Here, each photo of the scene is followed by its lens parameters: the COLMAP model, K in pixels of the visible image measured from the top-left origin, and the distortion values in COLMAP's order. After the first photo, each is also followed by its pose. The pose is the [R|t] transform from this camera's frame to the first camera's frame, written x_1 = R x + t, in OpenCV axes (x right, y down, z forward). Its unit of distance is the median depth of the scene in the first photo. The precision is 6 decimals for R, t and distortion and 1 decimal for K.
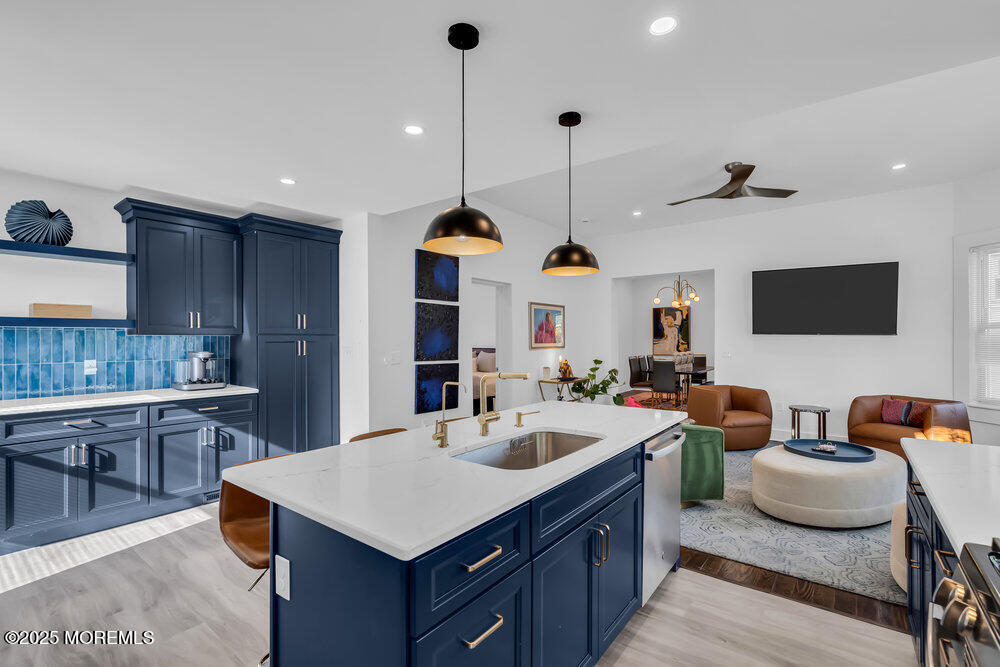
lens RADIAL K [[448.8, 0, 502.2], [0, 448.8, 338.4], [0, 0, 1]] dist [0.000468, 0.000242]
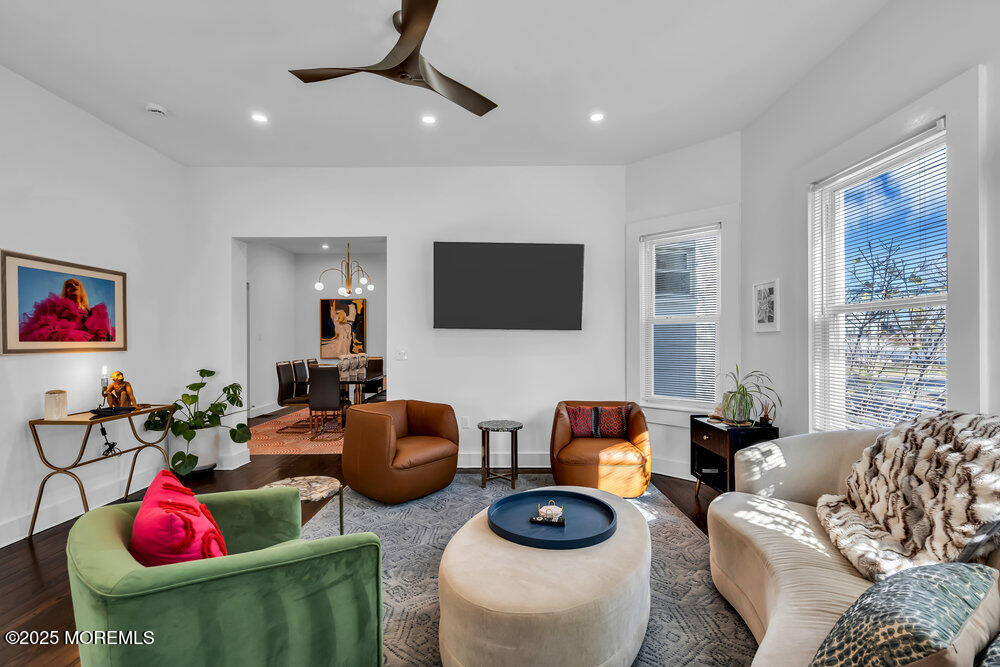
lens RADIAL K [[458.6, 0, 500.6], [0, 458.6, 340.8], [0, 0, 1]] dist [0.004923, -0.001119]
pose [[0.789688, -0.000005, 0.613509, 0.151667], [0.000066, 1.000000, -0.000077, 0.009450], [-0.613509, 0.000102, 0.789688, 0.281689]]
